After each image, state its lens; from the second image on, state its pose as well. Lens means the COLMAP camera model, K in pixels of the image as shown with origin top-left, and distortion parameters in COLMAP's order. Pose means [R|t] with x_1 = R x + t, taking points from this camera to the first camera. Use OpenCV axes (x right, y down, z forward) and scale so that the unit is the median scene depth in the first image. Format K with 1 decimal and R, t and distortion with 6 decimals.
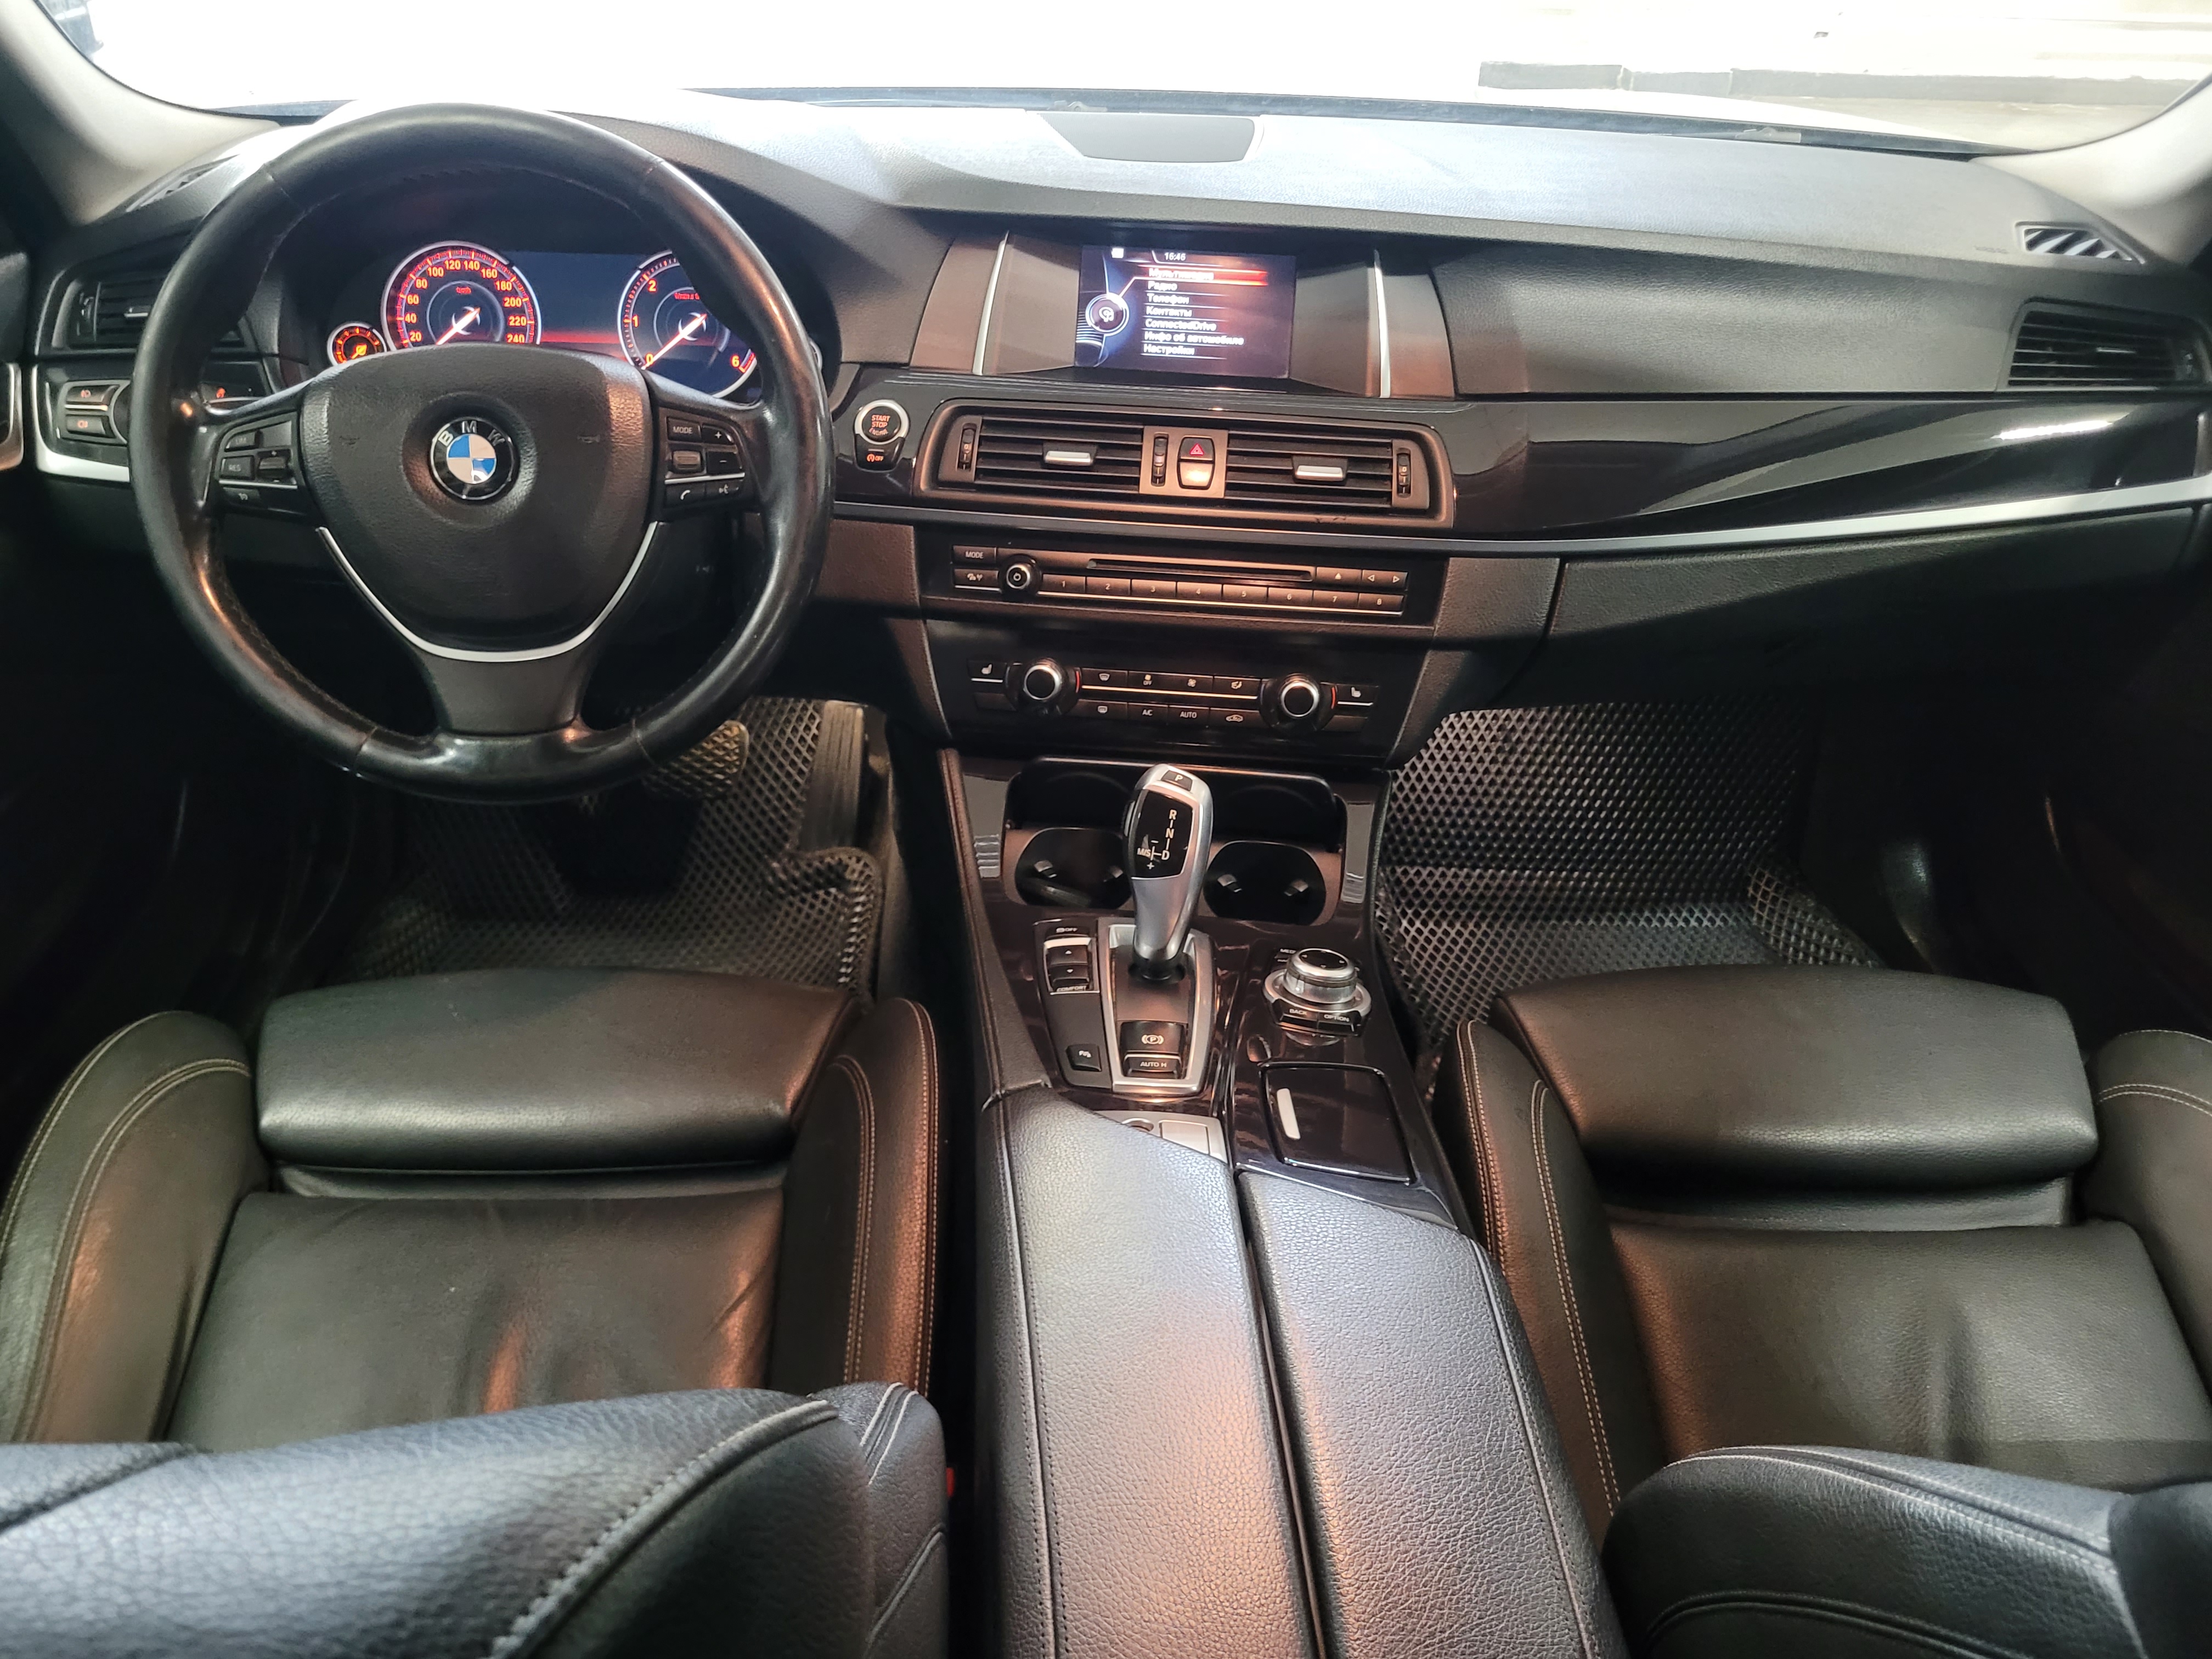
lens RADIAL K [[2509.1, 0, 1096.3], [0, 2509.1, 819.3], [0, 0, 1]] dist [0.037842, -0.004943]
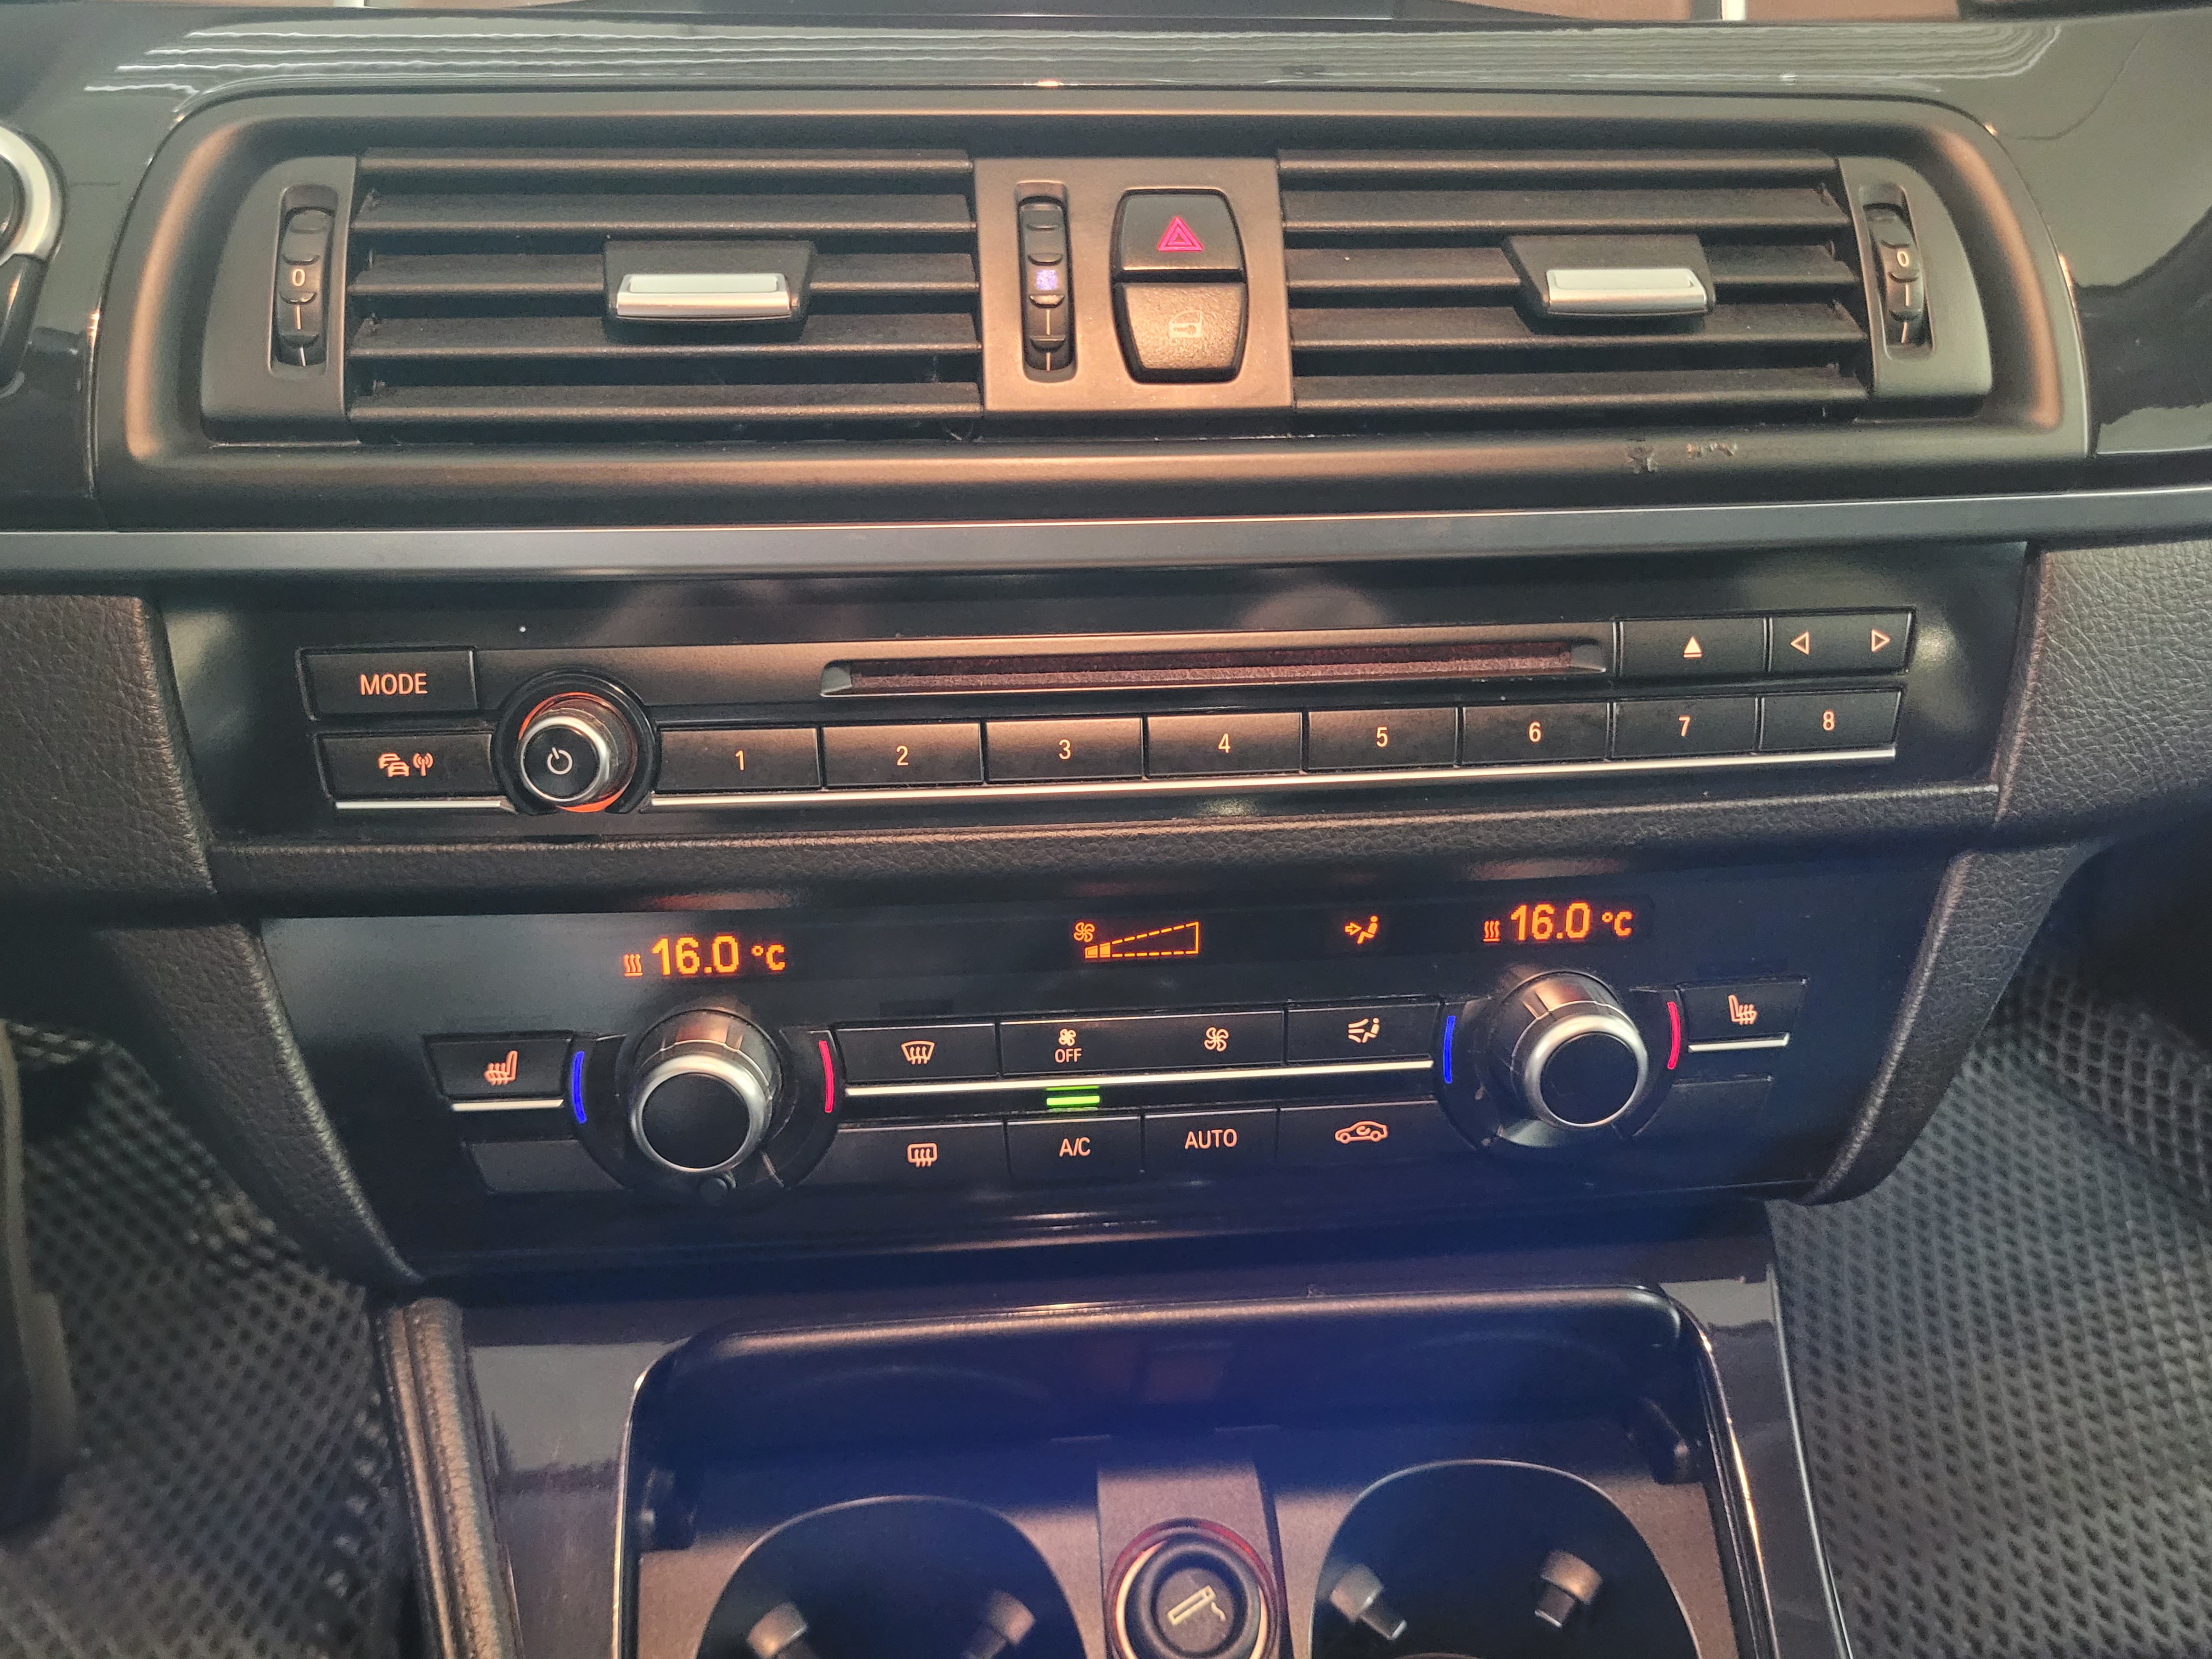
lens RADIAL K [[2092.6, 0, 1177.1], [0, 2092.6, 826.0], [0, 0, 1]] dist [-0.067932, 0.277619]
pose [[0.981889, -0.105704, 0.157230, -0.002646], [0.090197, 0.990614, 0.102707, -0.105929], [-0.166611, -0.086665, 0.982207, 0.765604]]
